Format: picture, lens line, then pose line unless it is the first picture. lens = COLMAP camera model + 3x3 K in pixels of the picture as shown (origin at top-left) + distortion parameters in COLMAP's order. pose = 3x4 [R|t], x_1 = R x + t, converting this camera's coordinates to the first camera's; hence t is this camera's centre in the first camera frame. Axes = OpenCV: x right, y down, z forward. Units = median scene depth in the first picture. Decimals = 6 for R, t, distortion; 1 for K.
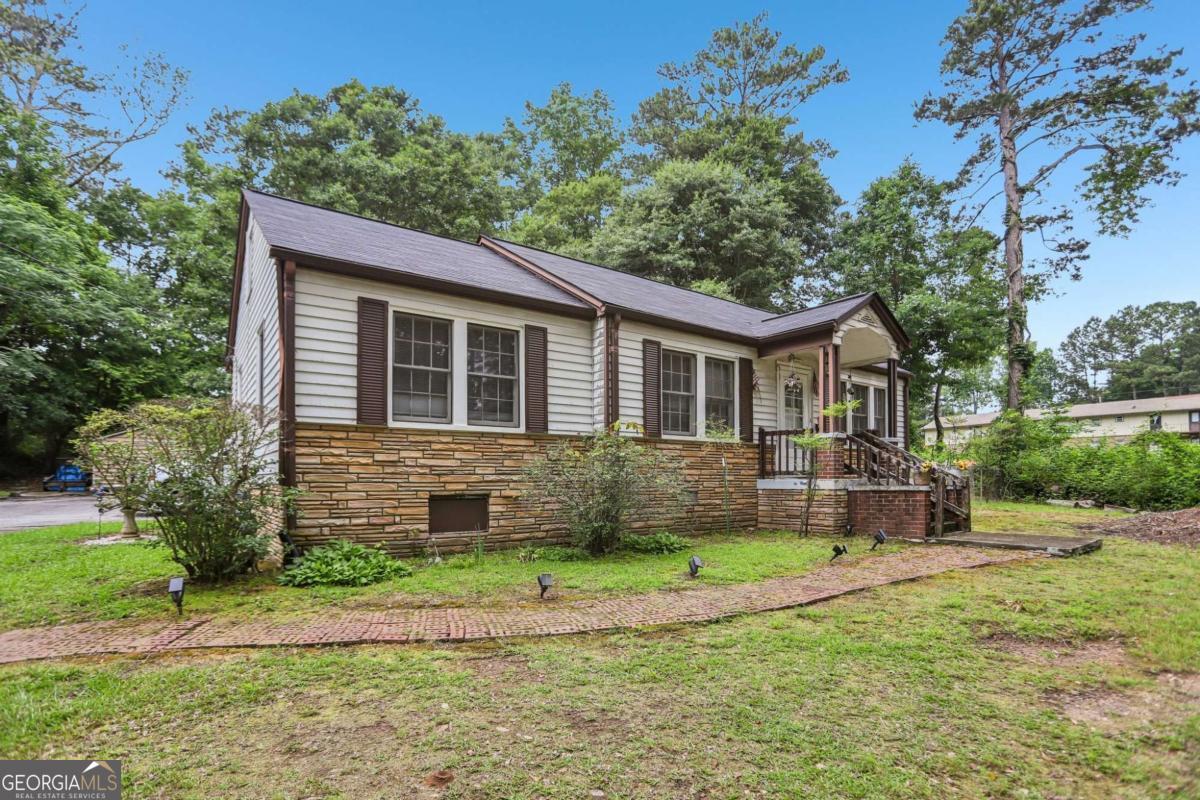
lens RADIAL K [[580.0, 0, 572.9], [0, 580.0, 456.8], [0, 0, 1]] dist [-0.043552, 0.036916]
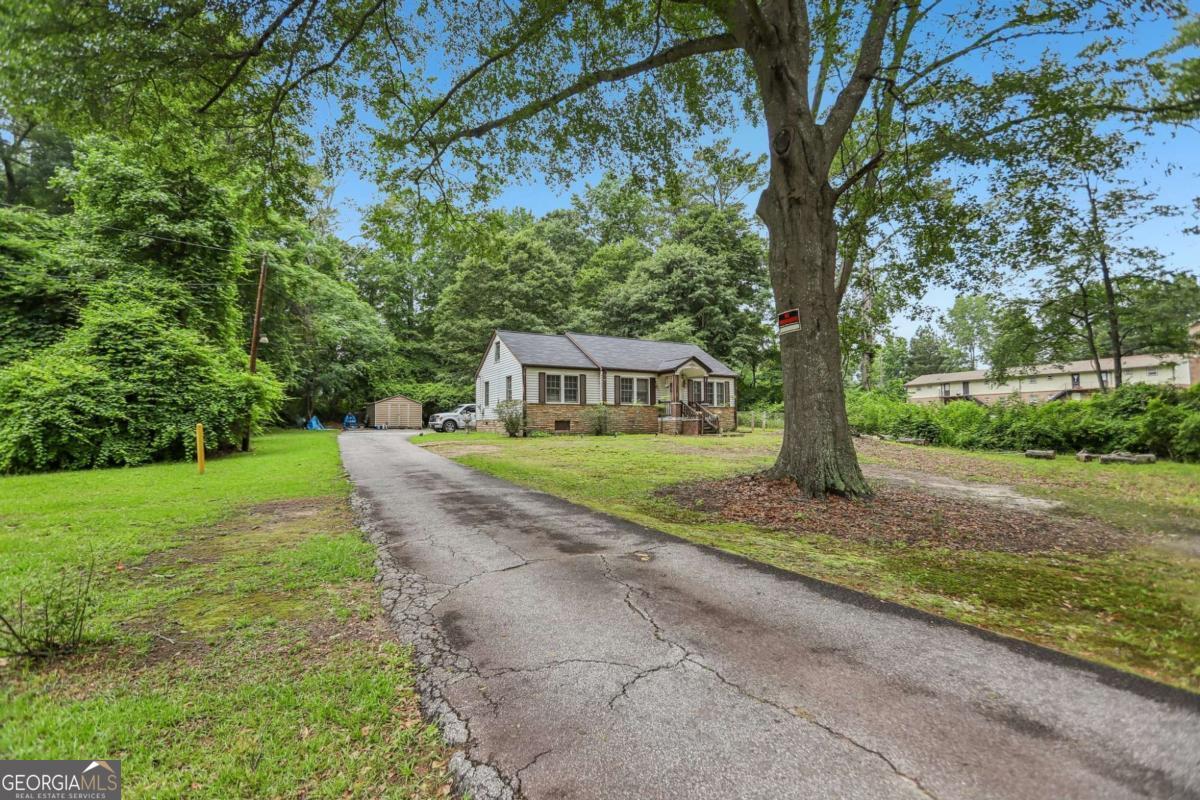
lens RADIAL K [[560.8, 0, 592.7], [0, 560.8, 401.7], [0, 0, 1]] dist [-0.074553, 0.032558]
pose [[0.996773, -0.005373, -0.080096, 0.240363], [0.004320, 0.999902, -0.013315, -0.007338], [0.080160, 0.012926, 0.996698, -2.146877]]
